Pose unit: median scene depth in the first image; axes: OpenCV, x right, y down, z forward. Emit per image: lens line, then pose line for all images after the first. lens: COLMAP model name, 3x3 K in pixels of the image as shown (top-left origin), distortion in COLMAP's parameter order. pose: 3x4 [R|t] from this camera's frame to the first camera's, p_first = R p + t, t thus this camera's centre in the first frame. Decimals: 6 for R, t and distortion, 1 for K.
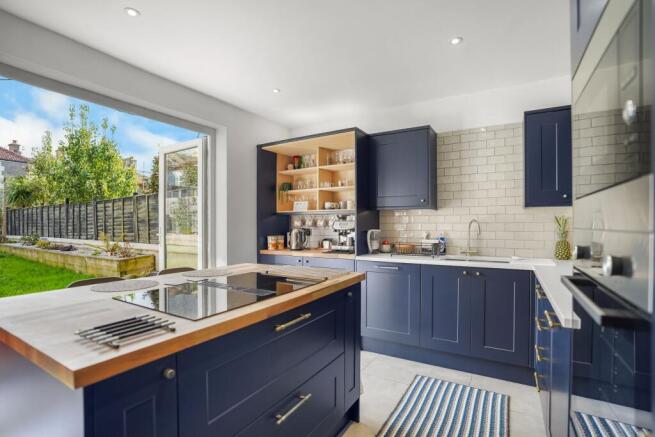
lens RADIAL K [[306.1, 0, 328.1], [0, 306.1, 218.8], [0, 0, 1]] dist [-0.075425, 0.029981]
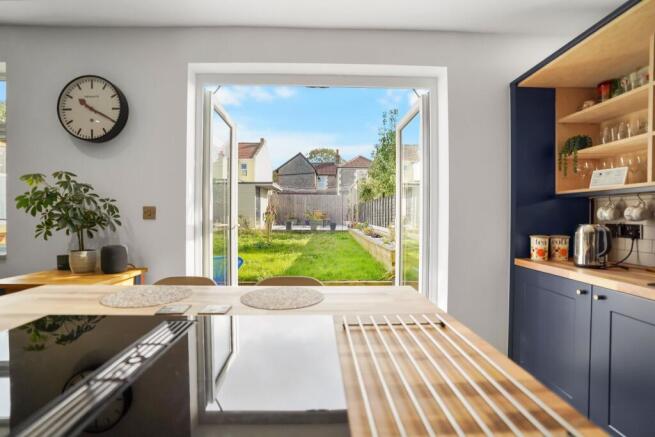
lens RADIAL K [[306.1, 0, 328.1], [0, 306.1, 218.8], [0, 0, 1]] dist [-0.075425, 0.029981]
pose [[0.529177, 0.013311, -0.848407, 0.070100], [0.012693, 0.999641, 0.023601, 0.006536], [0.848417, -0.023258, 0.528818, 0.362517]]
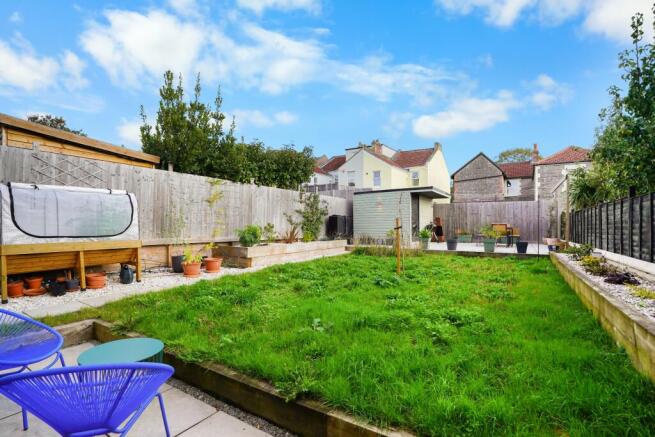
lens RADIAL K [[305.8, 0, 327.3], [0, 305.8, 226.7], [0, 0, 1]] dist [-0.069418, 0.025000]
pose [[-0.030326, -0.000511, -0.999540, -0.660108], [0.016912, 0.999856, -0.001025, -0.000680], [0.999397, -0.016936, -0.030313, 0.921132]]
